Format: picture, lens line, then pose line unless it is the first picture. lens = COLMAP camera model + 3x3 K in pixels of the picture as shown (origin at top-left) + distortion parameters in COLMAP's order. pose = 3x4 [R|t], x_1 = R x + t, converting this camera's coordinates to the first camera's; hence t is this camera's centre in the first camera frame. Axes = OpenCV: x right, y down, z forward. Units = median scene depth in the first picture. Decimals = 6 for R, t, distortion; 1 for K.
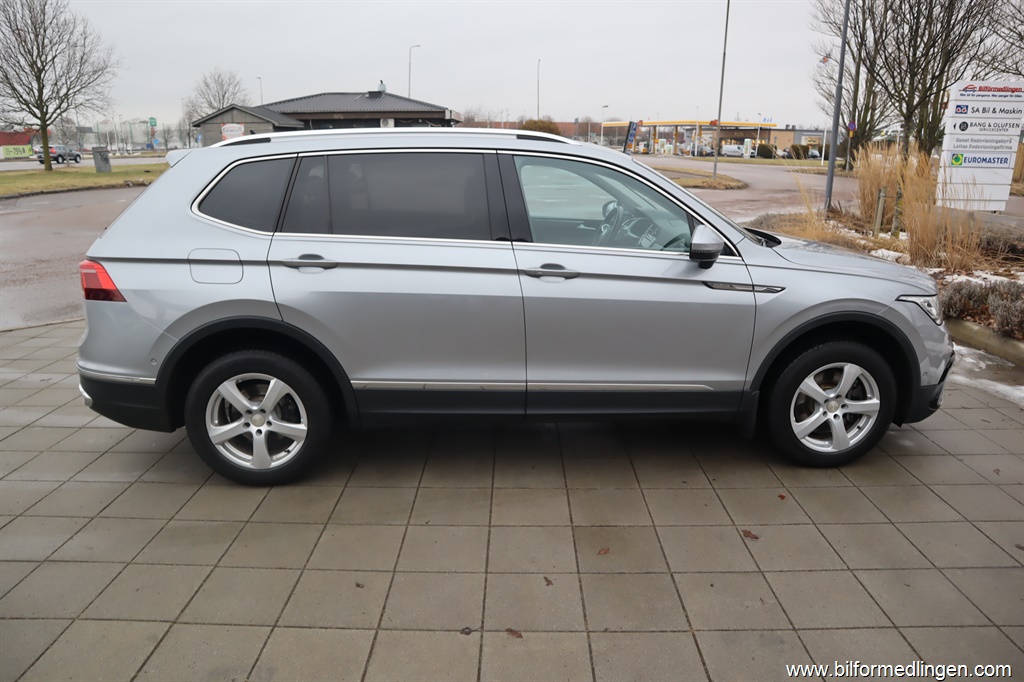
lens RADIAL K [[701.6, 0, 515.4], [0, 701.6, 344.1], [0, 0, 1]] dist [-0.085077, 0.040765]
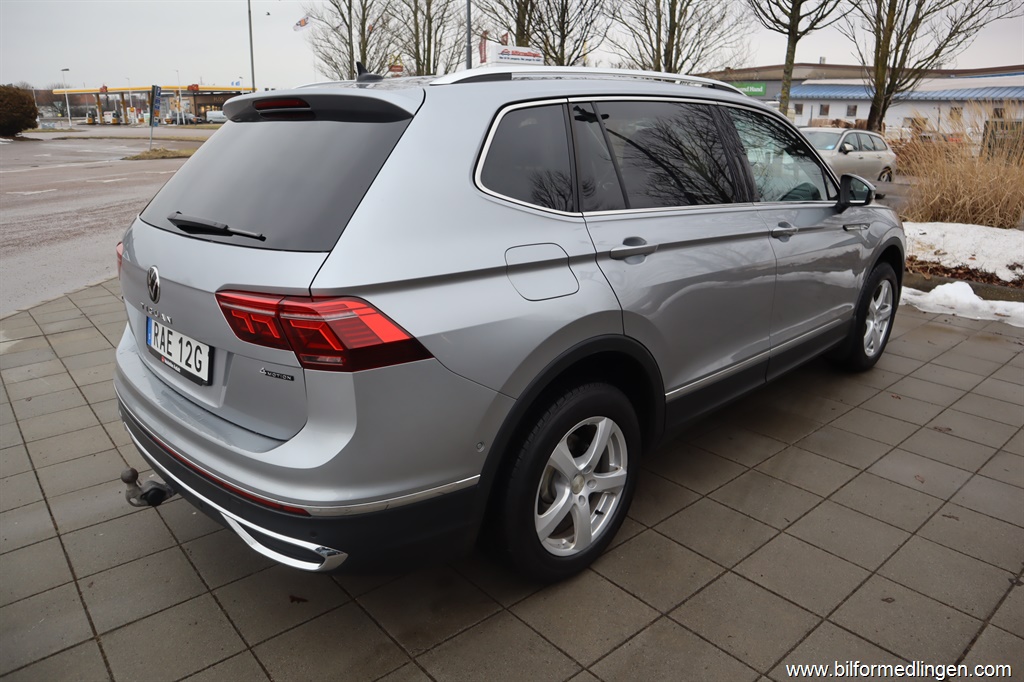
lens RADIAL K [[710.9, 0, 510.5], [0, 710.9, 346.4], [0, 0, 1]] dist [-0.089700, 0.039208]
pose [[0.759727, -0.210096, 0.615365, -0.828855], [0.181854, 0.977251, 0.109134, -0.115943], [-0.624294, 0.028995, 0.780651, 0.479510]]
